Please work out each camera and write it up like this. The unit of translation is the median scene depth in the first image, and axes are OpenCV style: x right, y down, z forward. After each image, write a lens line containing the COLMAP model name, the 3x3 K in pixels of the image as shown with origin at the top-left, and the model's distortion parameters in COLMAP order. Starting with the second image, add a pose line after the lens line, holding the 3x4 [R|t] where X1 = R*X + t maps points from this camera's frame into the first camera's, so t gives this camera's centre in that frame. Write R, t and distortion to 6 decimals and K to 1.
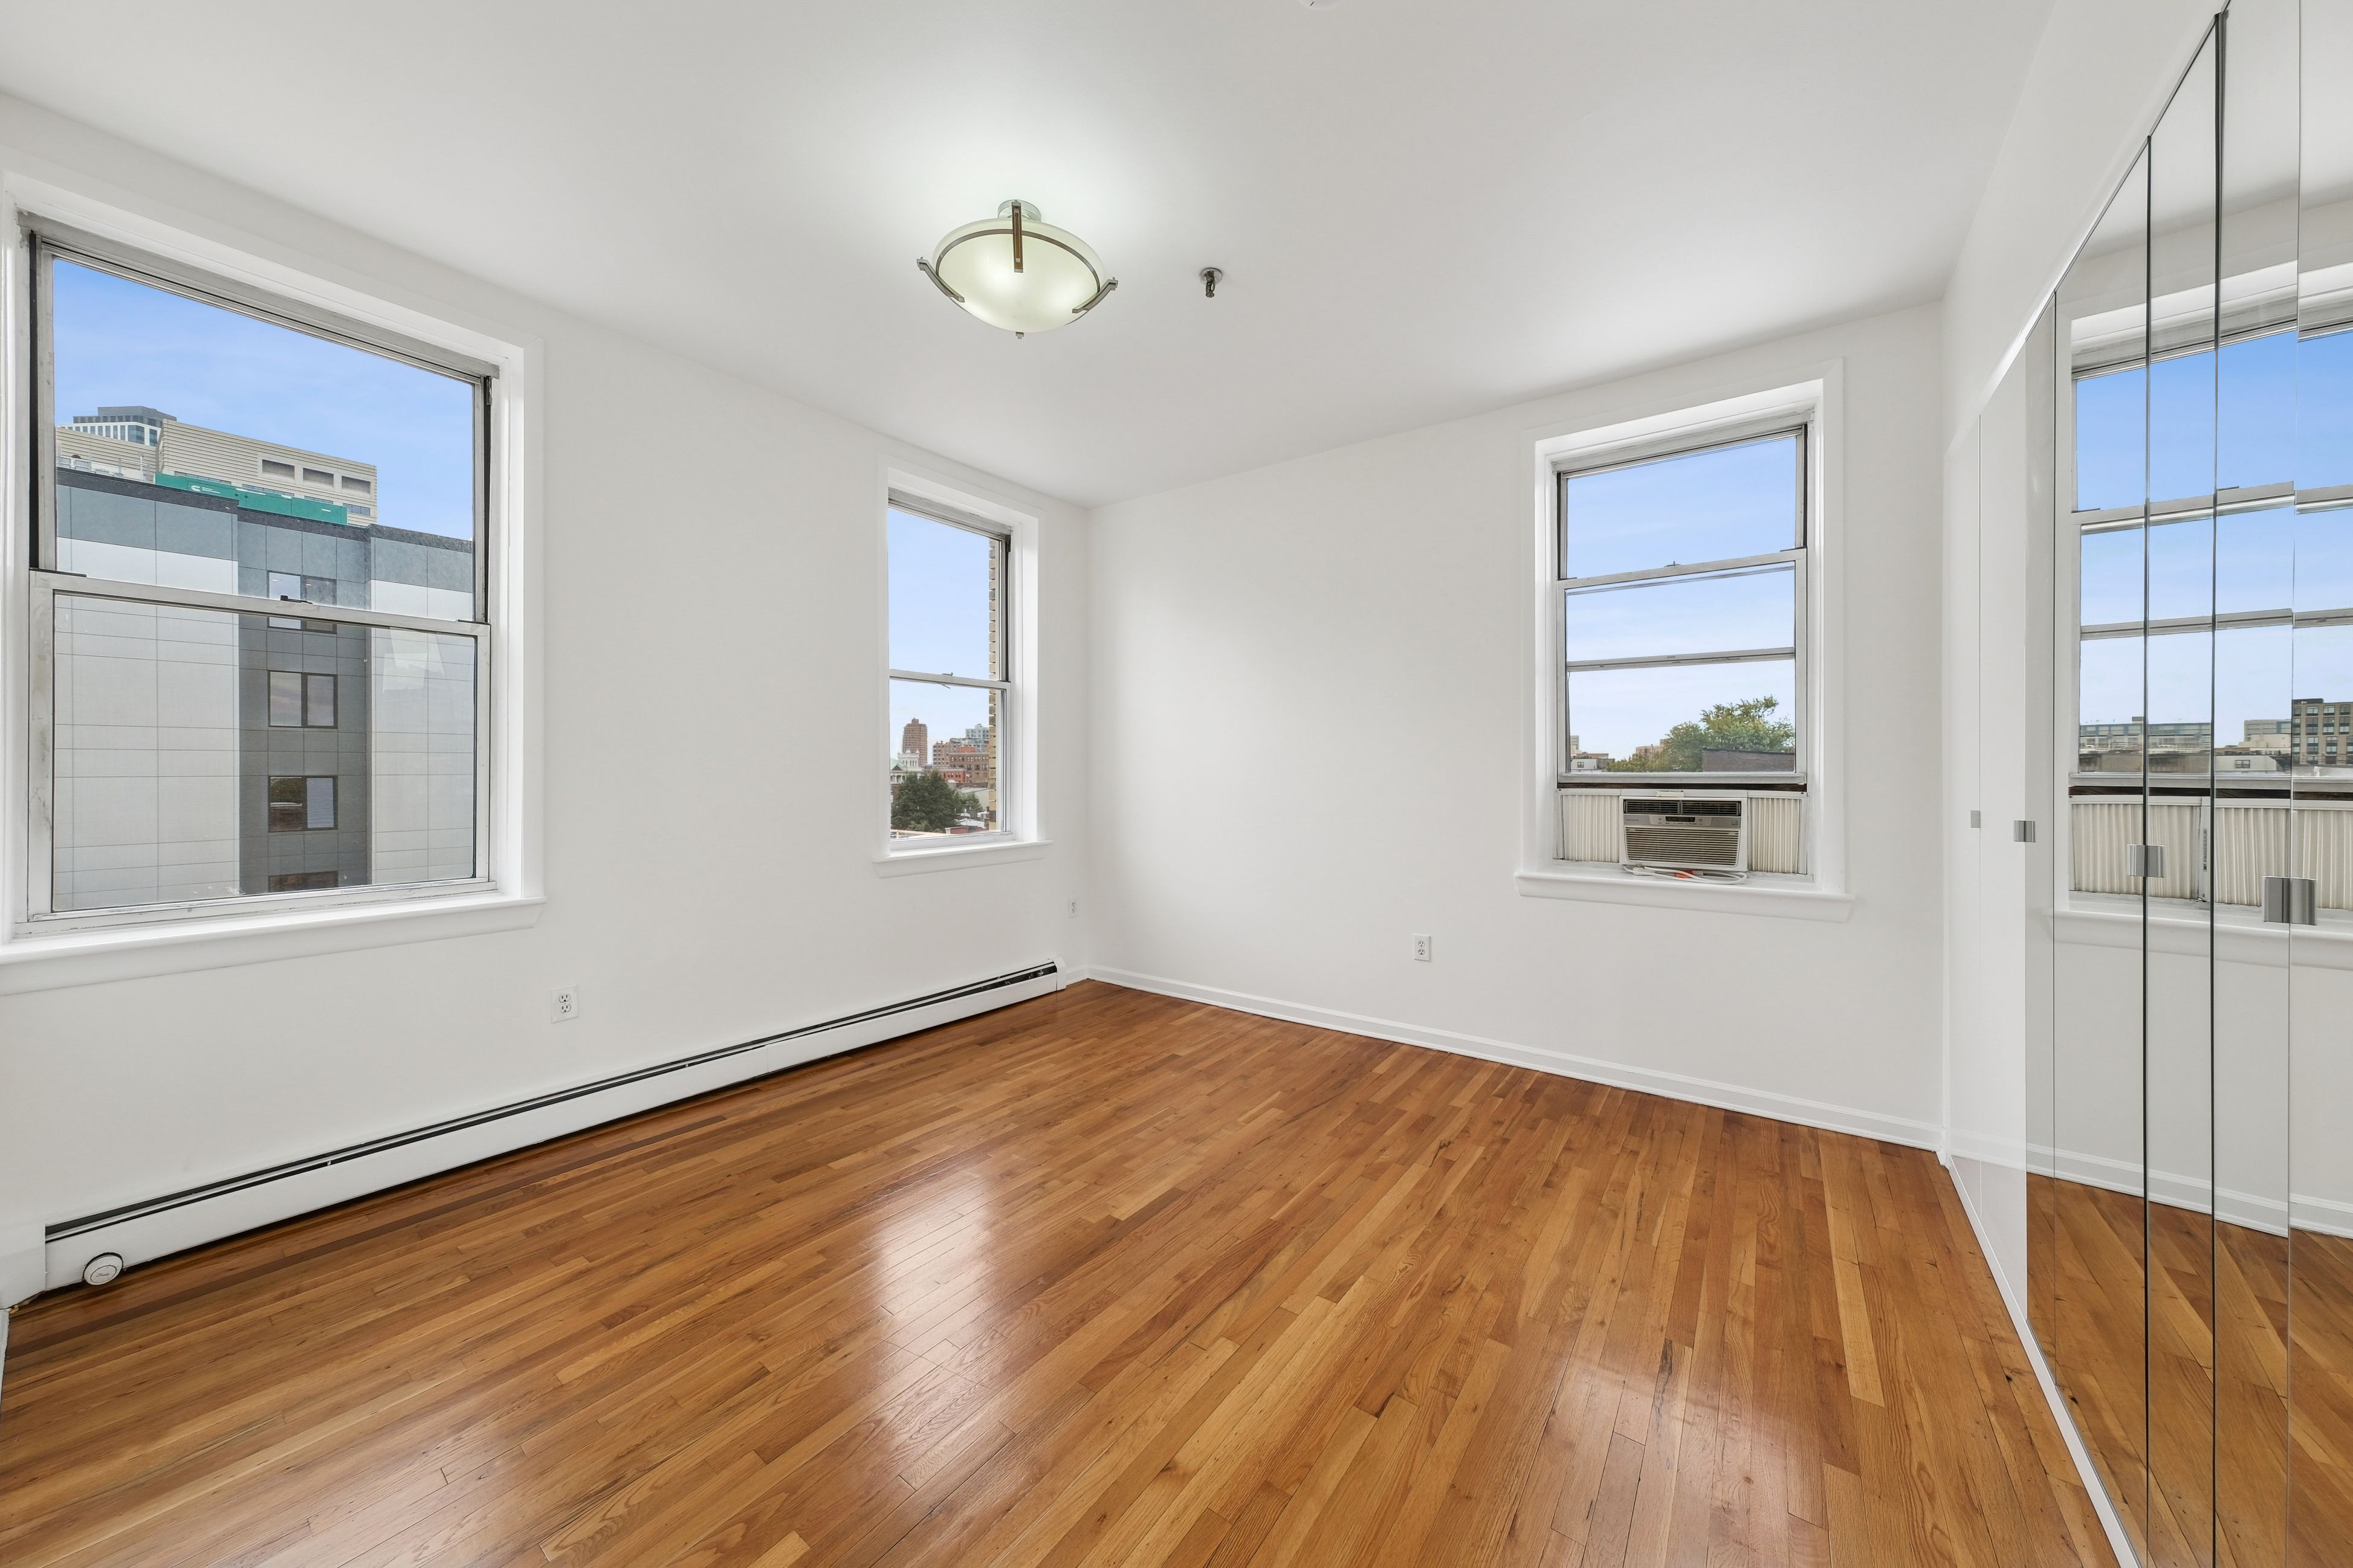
lens RADIAL K [[812.0, 0, 1194.1], [0, 812.0, 768.0], [0, 0, 1]] dist [0.006103, 0.001178]
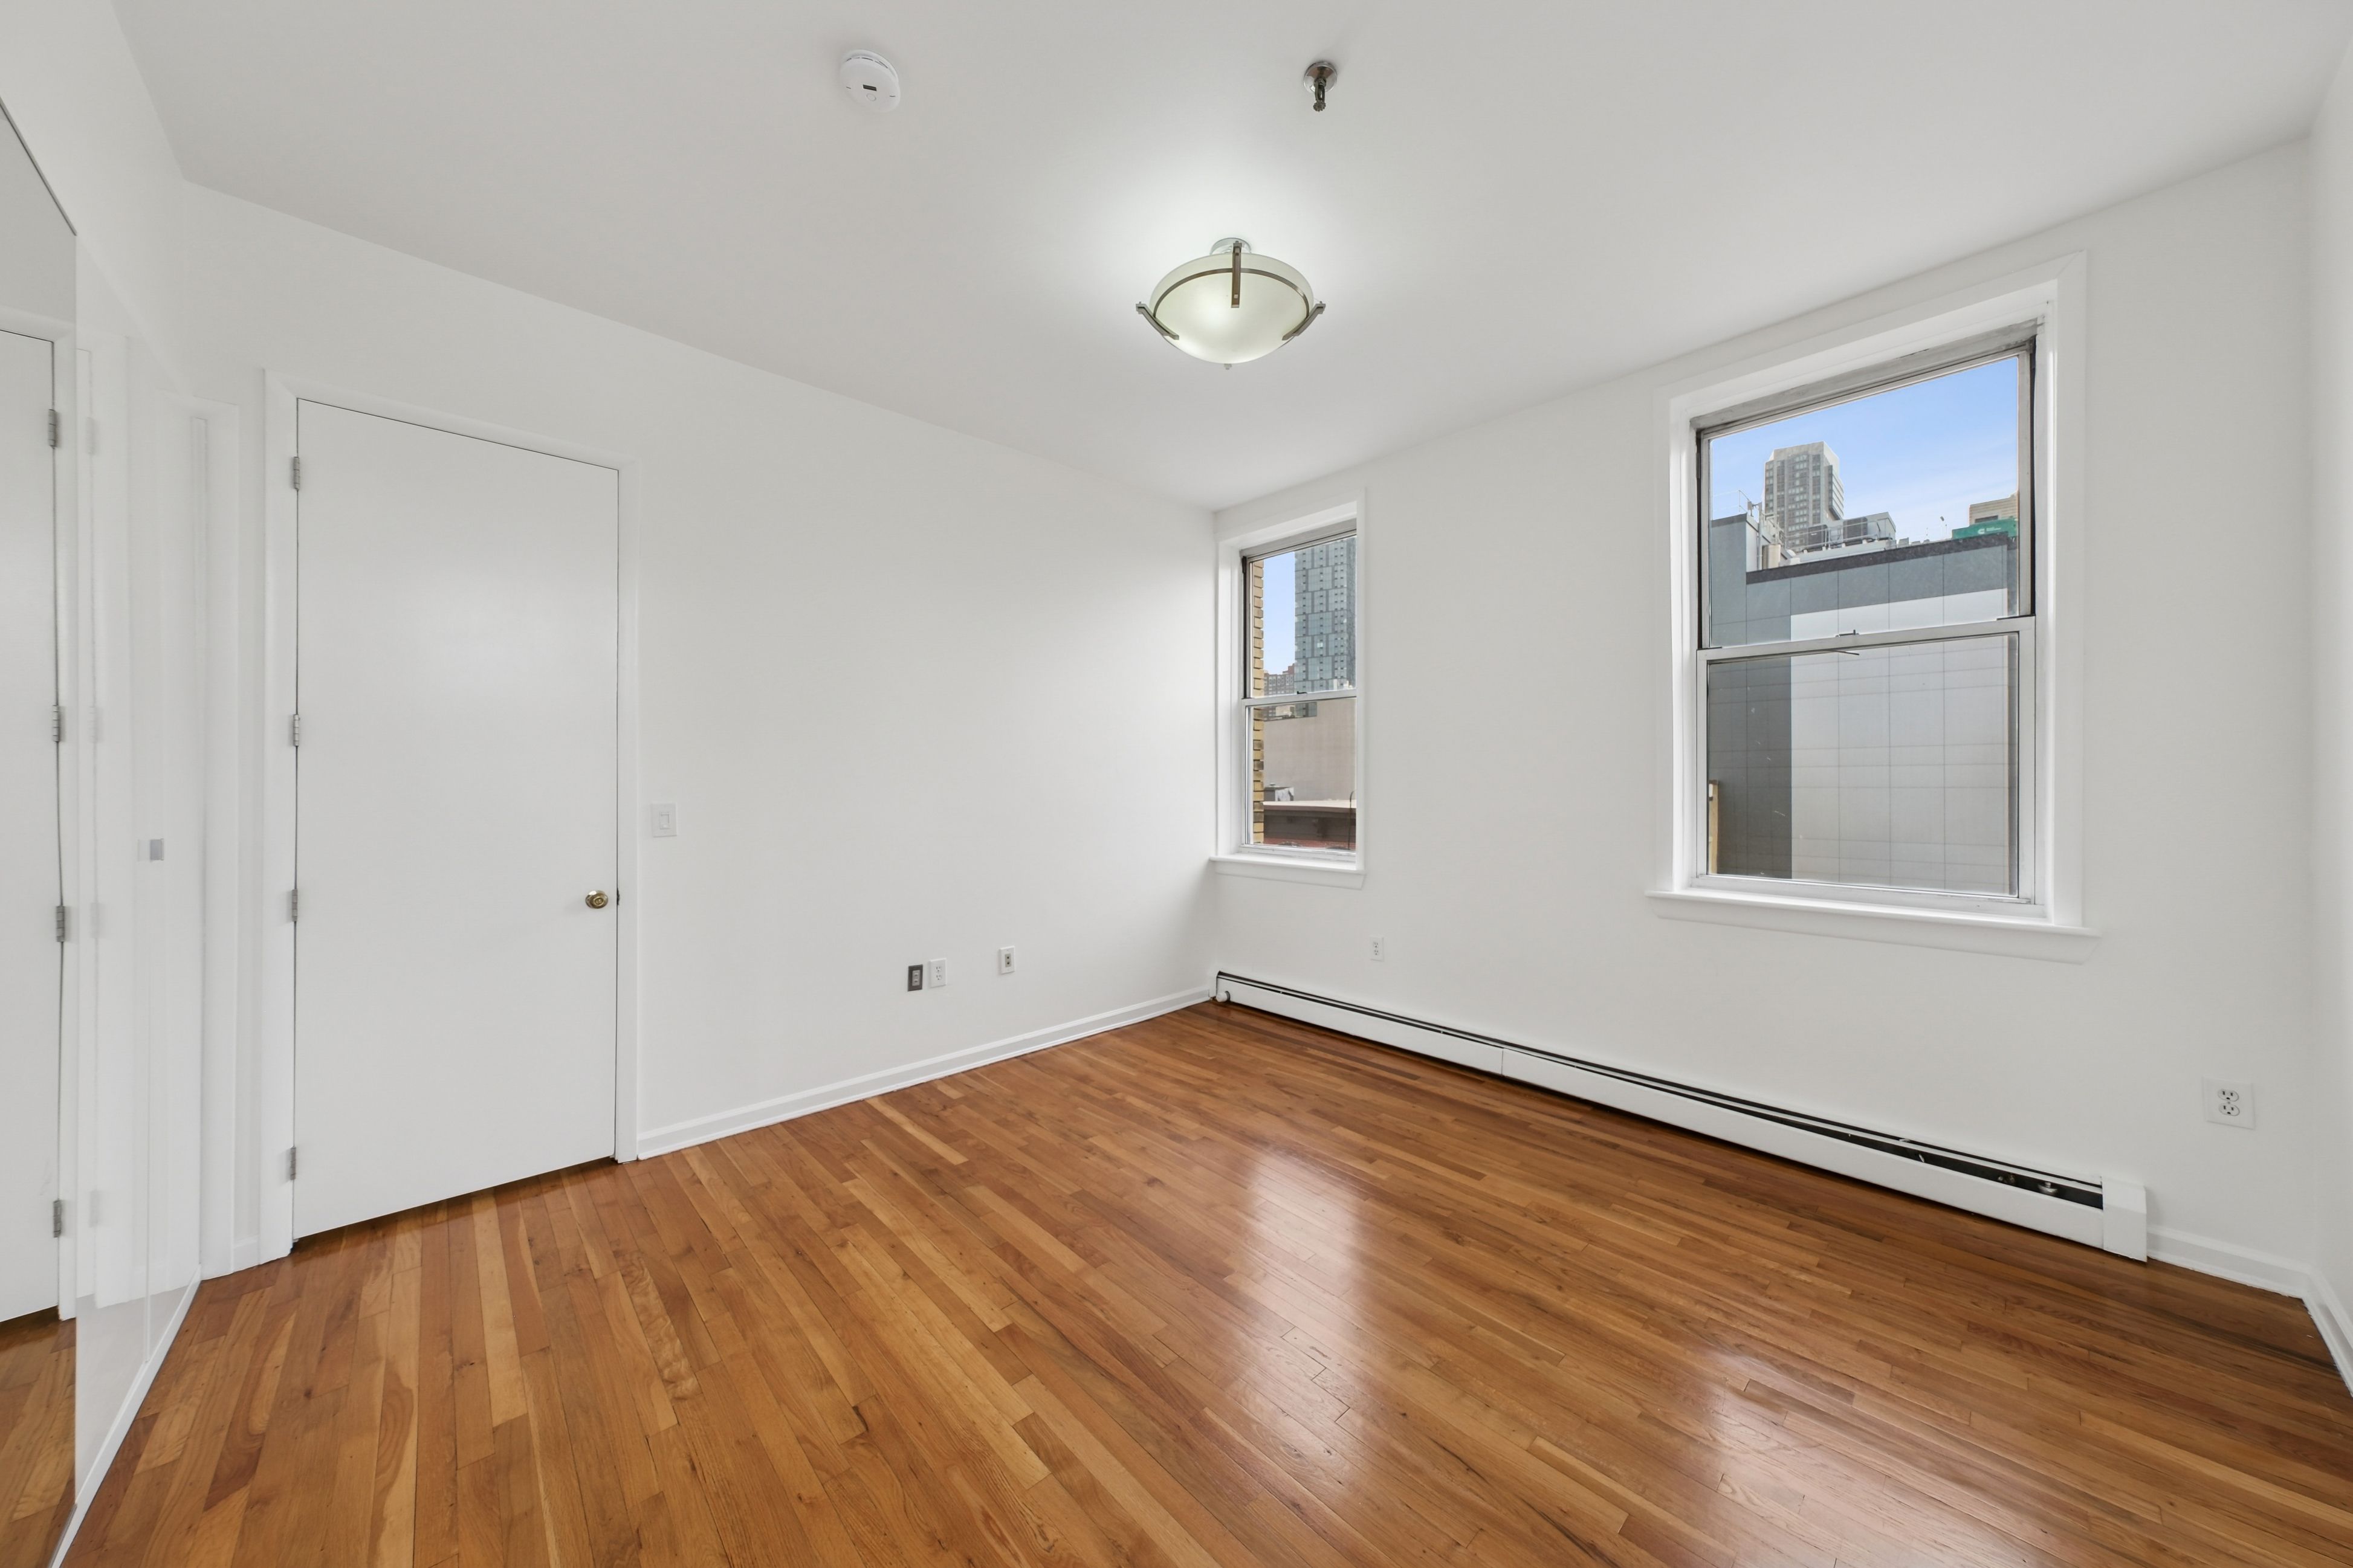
lens RADIAL K [[812.0, 0, 1183.3], [0, 812.0, 783.0], [0, 0, 1]] dist [0.006103, 0.001178]
pose [[-0.208624, -0.000822, -0.977996, 0.621416], [0.009348, 0.999952, -0.002834, -0.000714], [0.977951, -0.009734, -0.208606, 0.875741]]
